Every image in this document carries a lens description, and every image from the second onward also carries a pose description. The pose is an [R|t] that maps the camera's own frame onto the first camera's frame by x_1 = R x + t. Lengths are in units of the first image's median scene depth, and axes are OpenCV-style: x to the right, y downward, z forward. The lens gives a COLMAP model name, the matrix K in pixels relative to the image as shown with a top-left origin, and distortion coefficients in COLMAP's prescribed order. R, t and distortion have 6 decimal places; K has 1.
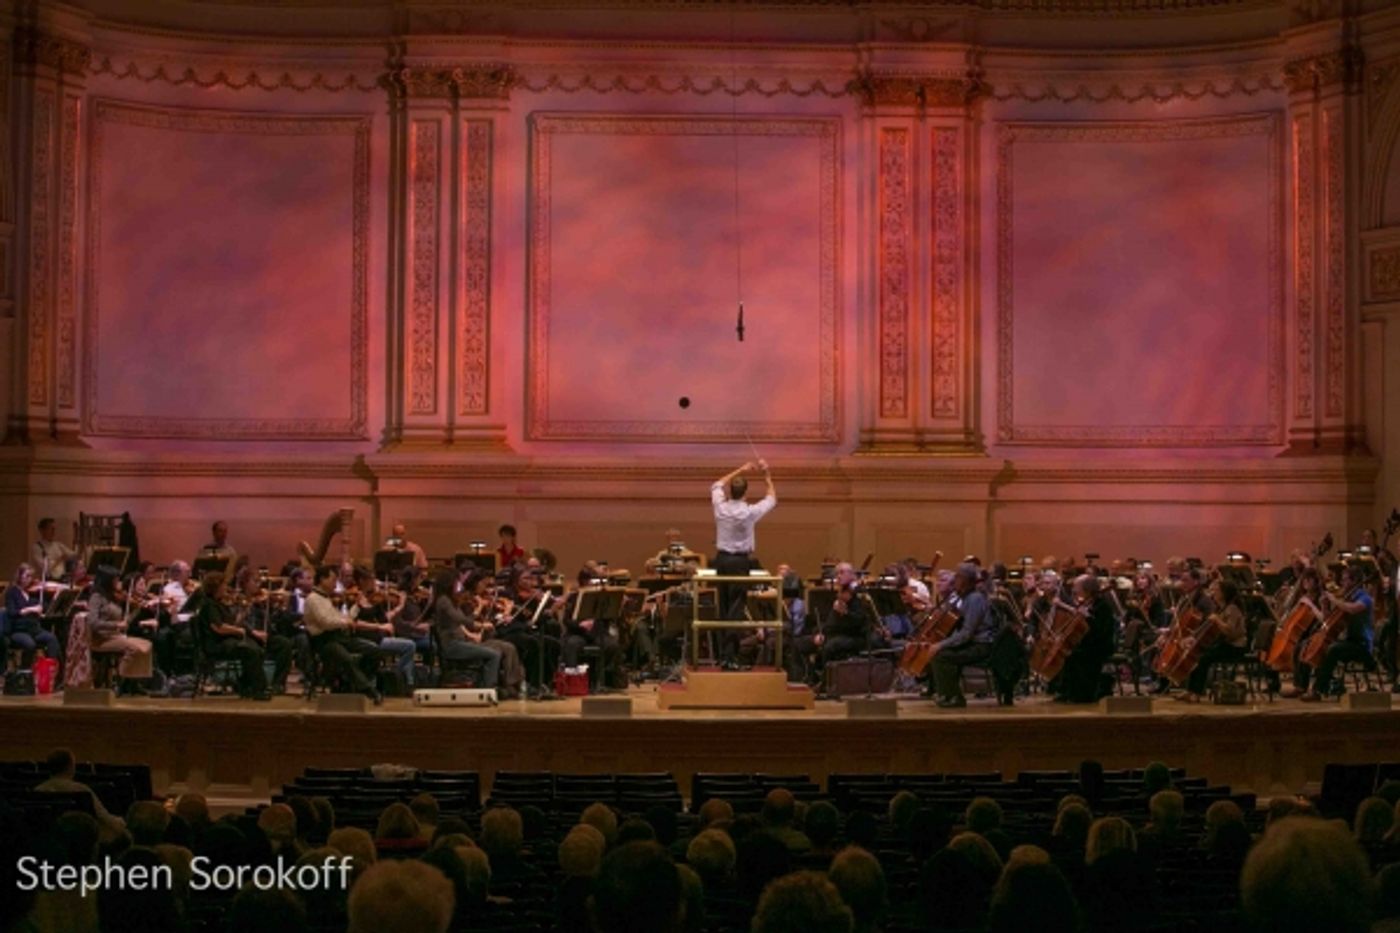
lens RADIAL K [[2933.8, 0, 700.0], [0, 2933.8, 466.5], [0, 0, 1]] dist [-0.273546, -0.331445]
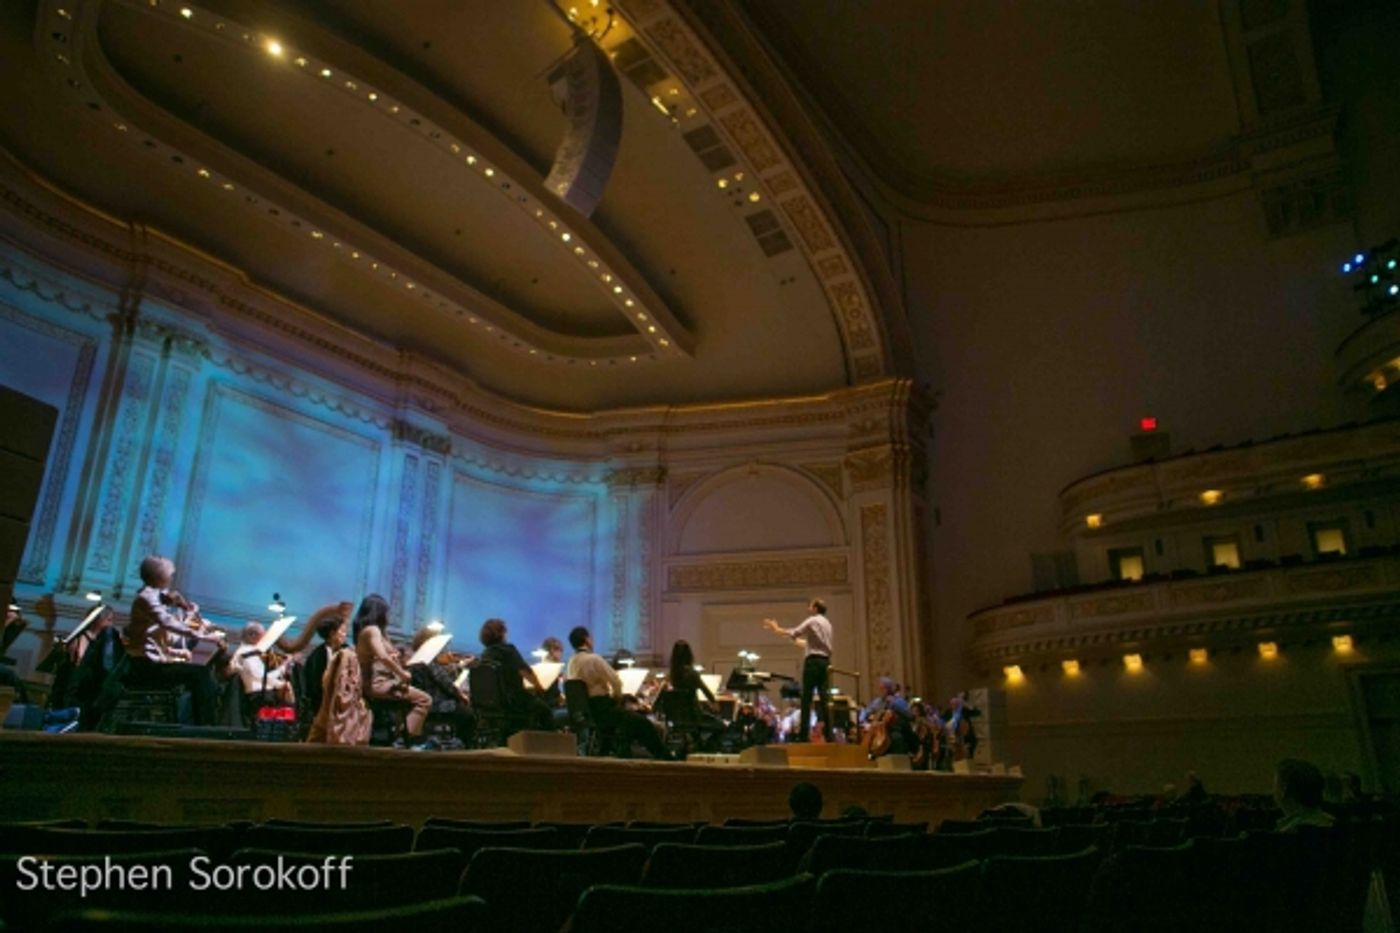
lens RADIAL K [[1003.5, 0, 700.0], [0, 1003.5, 466.5], [0, 0, 1]] dist [-0.064117, -0.001541]
pose [[0.567437, 0.257603, 0.782085, -0.304520], [-0.010652, 0.952021, -0.305848, 0.068653], [-0.823348, 0.165219, 0.542956, 0.581593]]
